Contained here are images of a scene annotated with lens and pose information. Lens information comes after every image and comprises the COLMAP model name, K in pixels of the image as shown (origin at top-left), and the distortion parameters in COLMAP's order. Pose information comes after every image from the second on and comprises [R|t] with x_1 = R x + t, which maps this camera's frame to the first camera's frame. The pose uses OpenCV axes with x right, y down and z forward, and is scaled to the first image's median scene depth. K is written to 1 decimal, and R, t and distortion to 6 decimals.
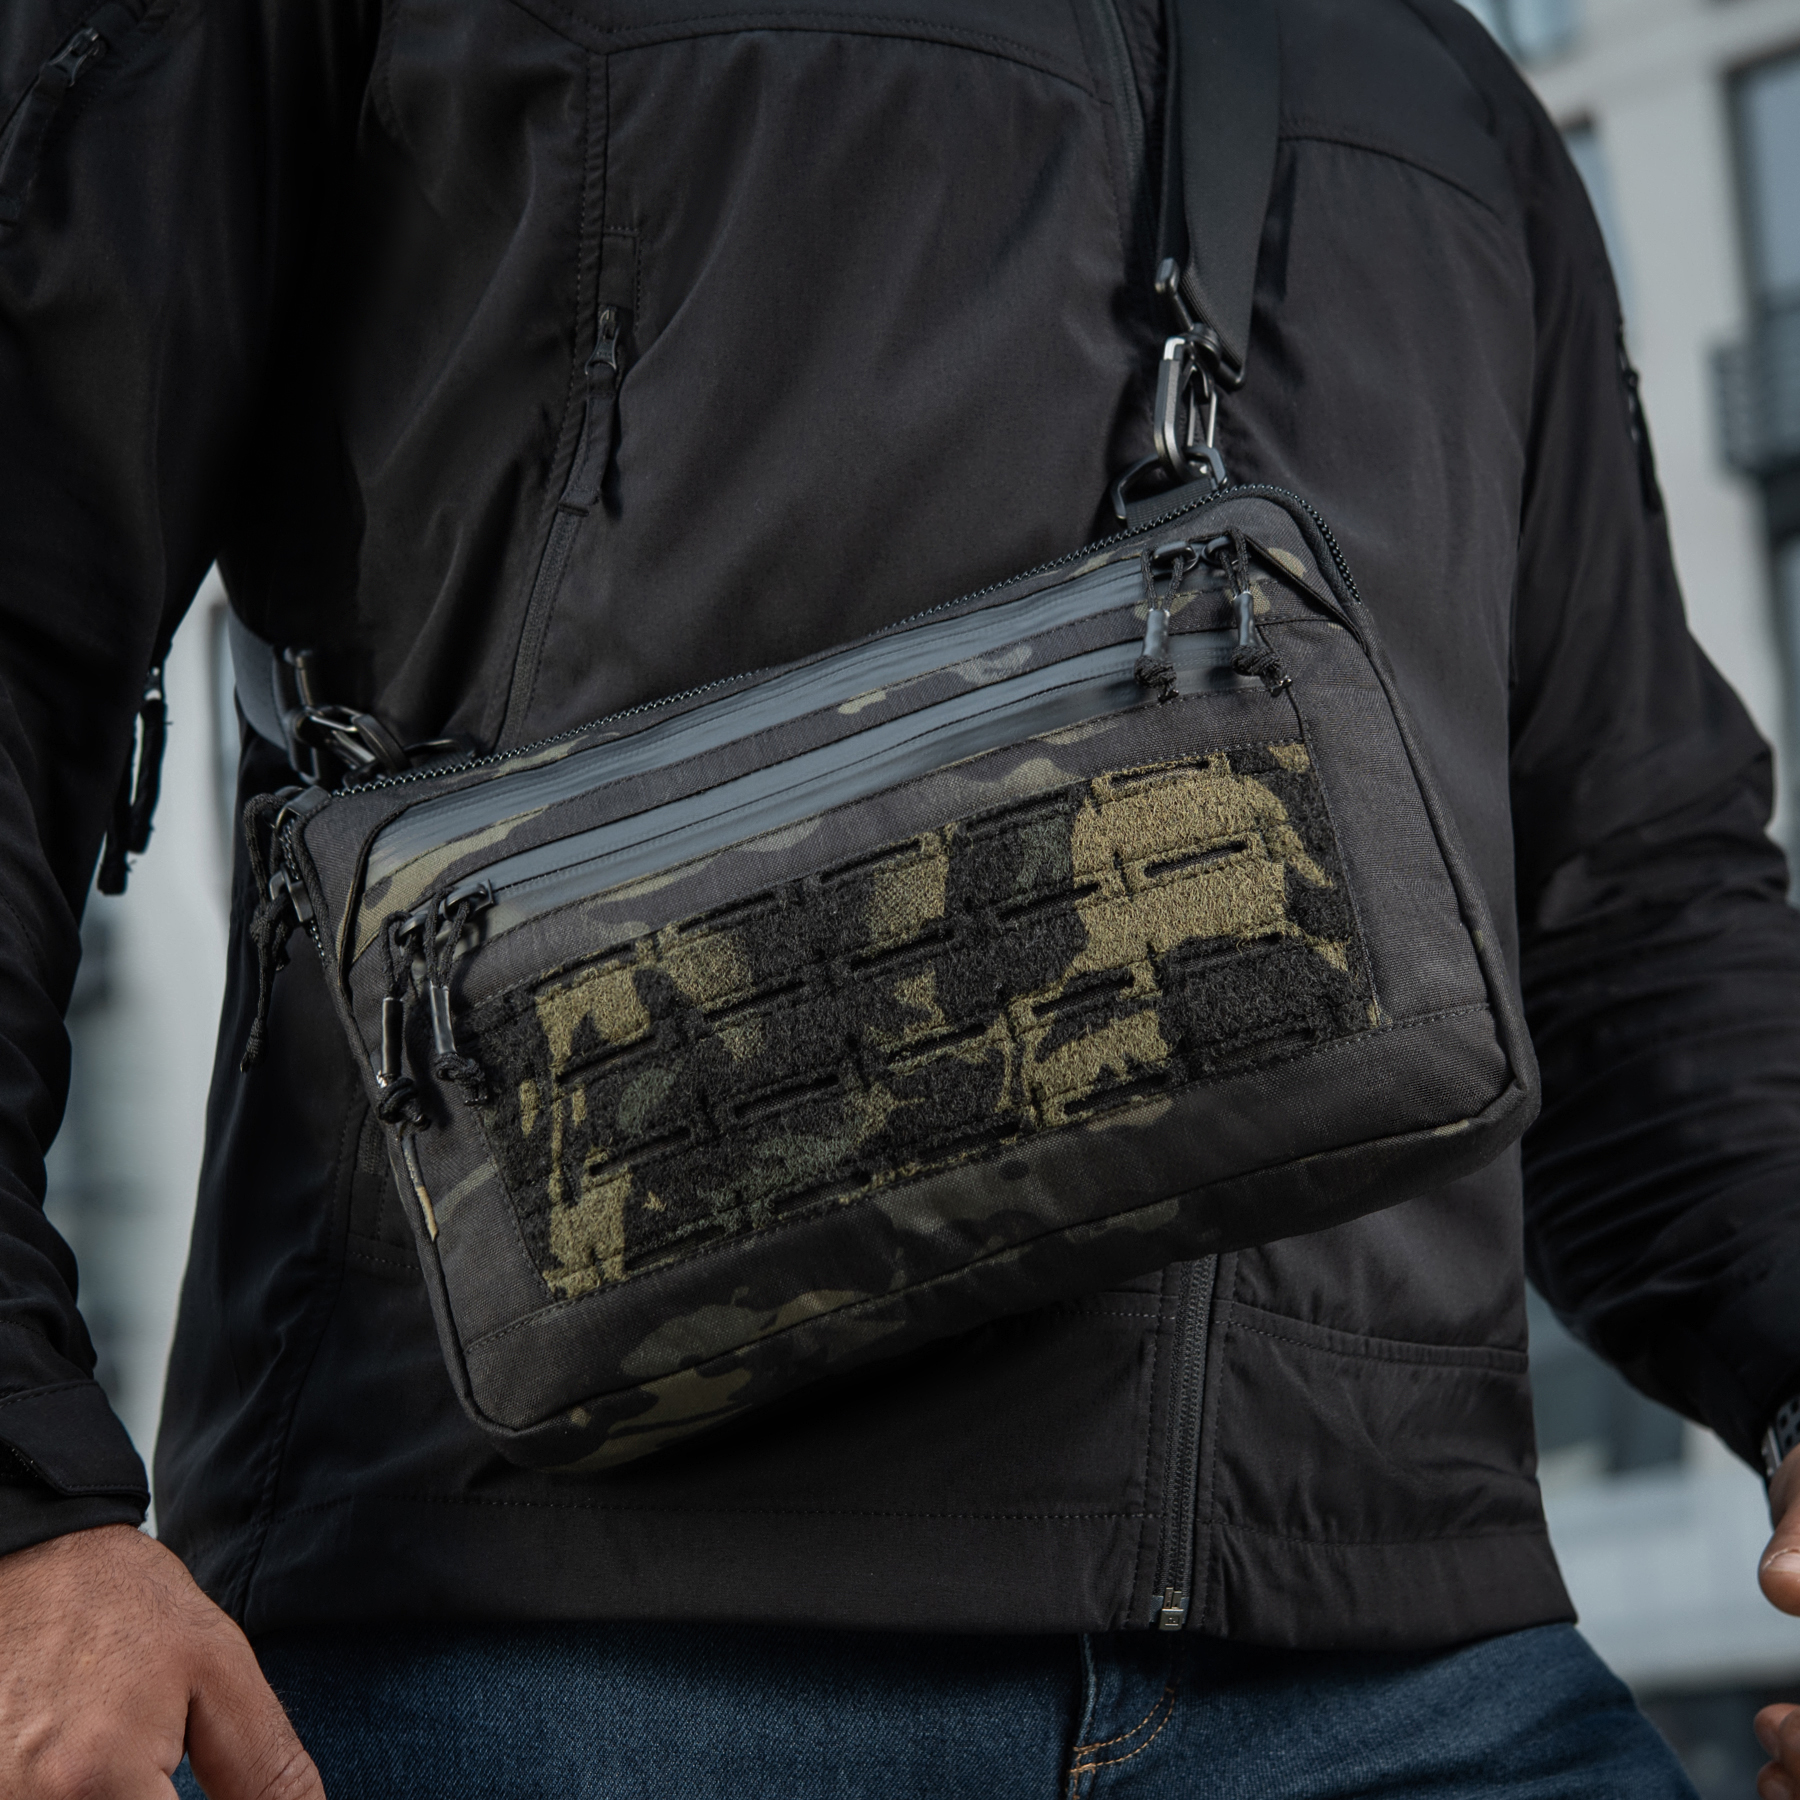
lens RADIAL K [[5167.4, 0, 1072.6], [0, 5167.4, 907.3], [0, 0, 1]] dist [-0.059914, 0.000000]
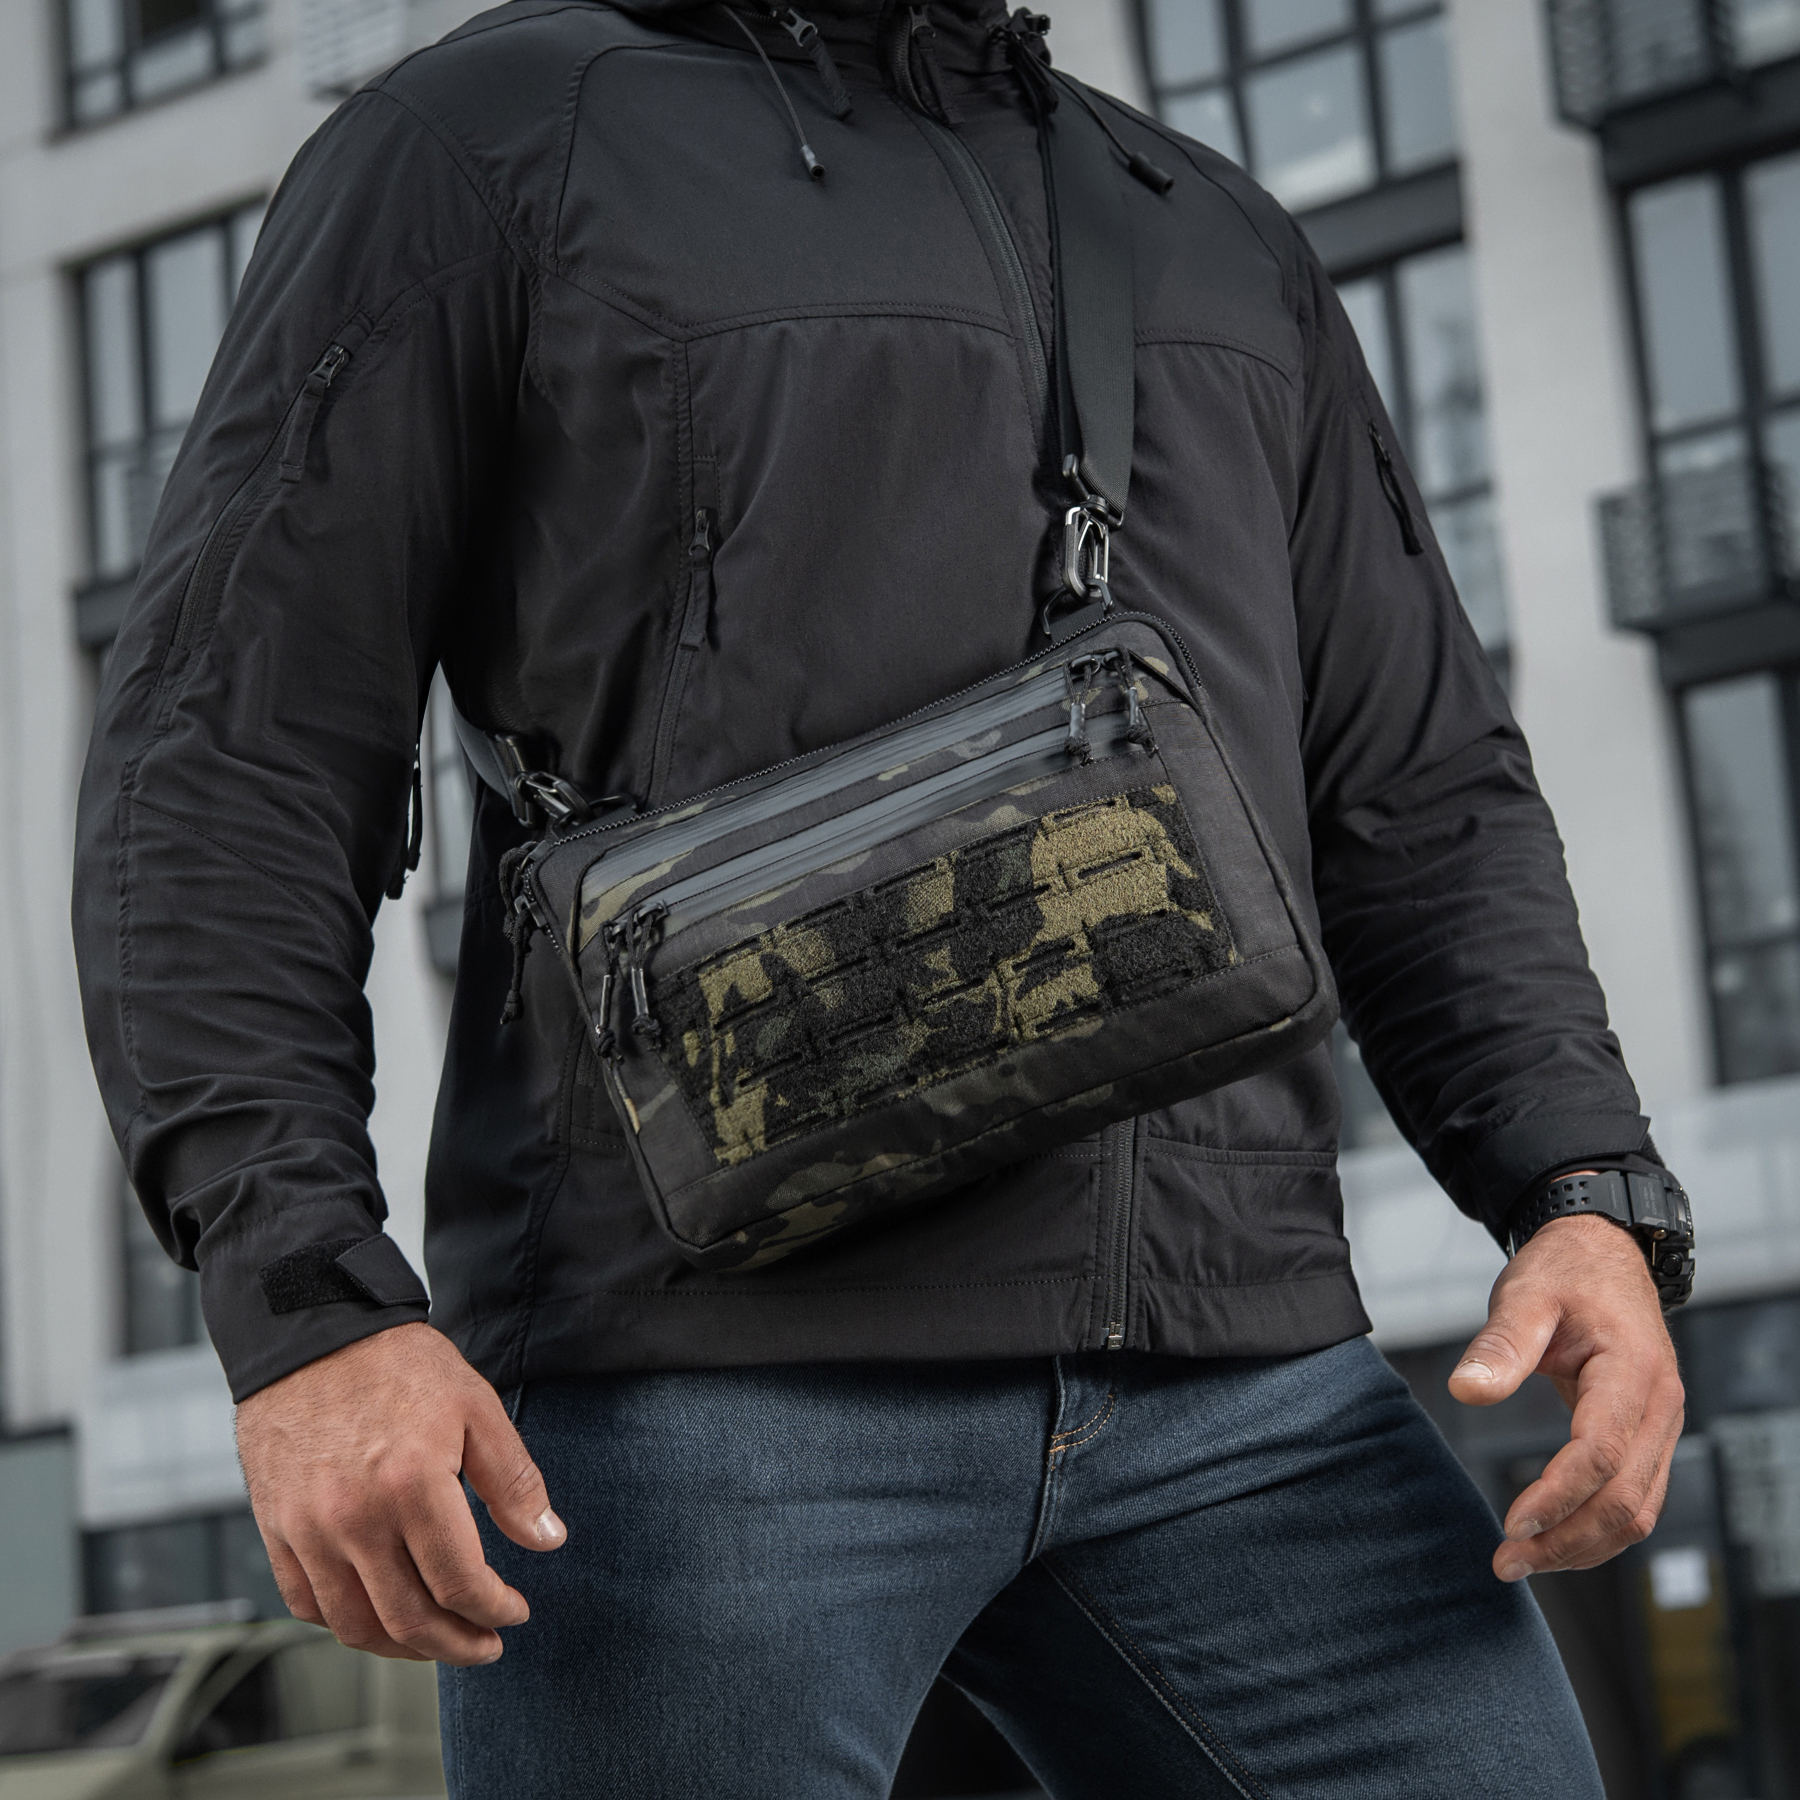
lens RADIAL K [[4807.6, 0, 897.7], [0, 4807.6, 907.8], [0, 0, 1]] dist [0.030394, 0.000000]
pose [[0.998499, -0.053476, -0.011868, -0.024277], [0.053981, 0.997419, 0.047340, -0.069734], [0.009306, -0.047909, 0.998808, -0.472944]]
